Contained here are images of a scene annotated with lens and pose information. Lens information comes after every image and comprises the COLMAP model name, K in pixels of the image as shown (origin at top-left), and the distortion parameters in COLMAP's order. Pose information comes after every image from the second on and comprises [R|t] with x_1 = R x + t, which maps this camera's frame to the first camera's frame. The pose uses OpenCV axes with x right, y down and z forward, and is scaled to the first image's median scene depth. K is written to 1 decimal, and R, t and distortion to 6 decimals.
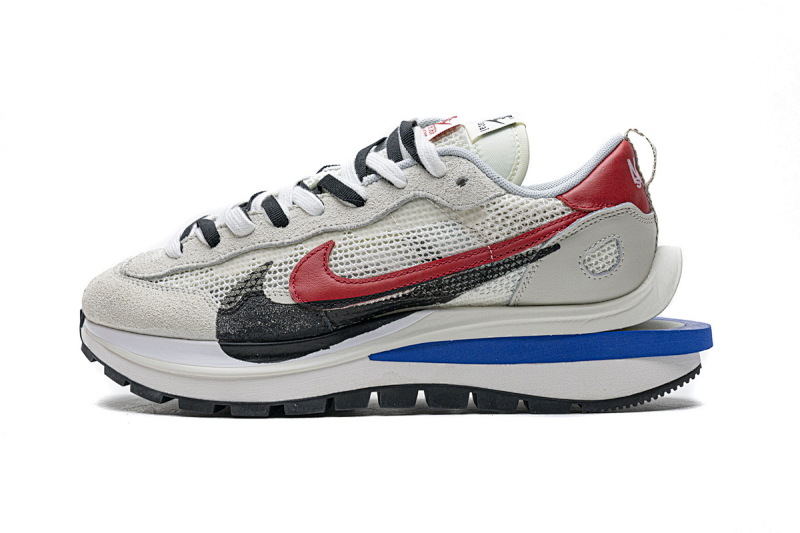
lens RADIAL K [[1490.2, 0, 401.6], [0, 1490.2, 248.7], [0, 0, 1]] dist [-0.012476, -0.040130]
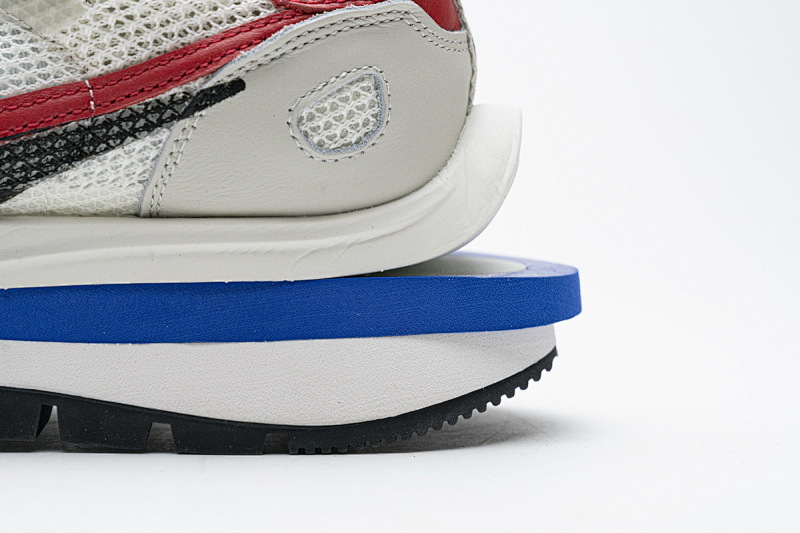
lens RADIAL K [[1490.2, 0, 401.6], [0, 1490.2, 248.7], [0, 0, 1]] dist [-0.012476, -0.040130]
pose [[0.998107, 0.023731, 0.056745, 0.127960], [-0.025556, 0.999172, 0.031667, 0.032024], [-0.055946, -0.033057, 0.997886, 0.541751]]
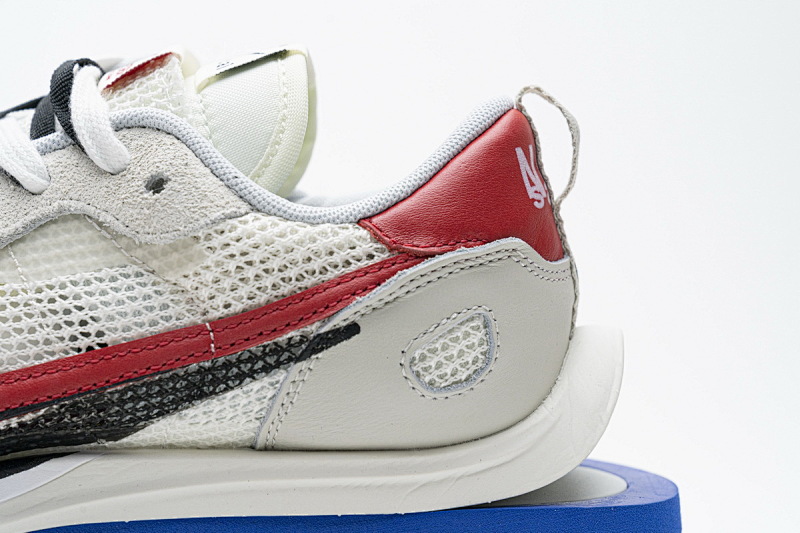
lens RADIAL K [[1490.2, 0, 401.6], [0, 1490.2, 248.7], [0, 0, 1]] dist [-0.012476, -0.040130]
pose [[0.999397, 0.028701, 0.019540, 0.108496], [-0.028609, 0.999578, -0.004980, -0.024382], [-0.019674, 0.004418, 0.999797, 0.529908]]
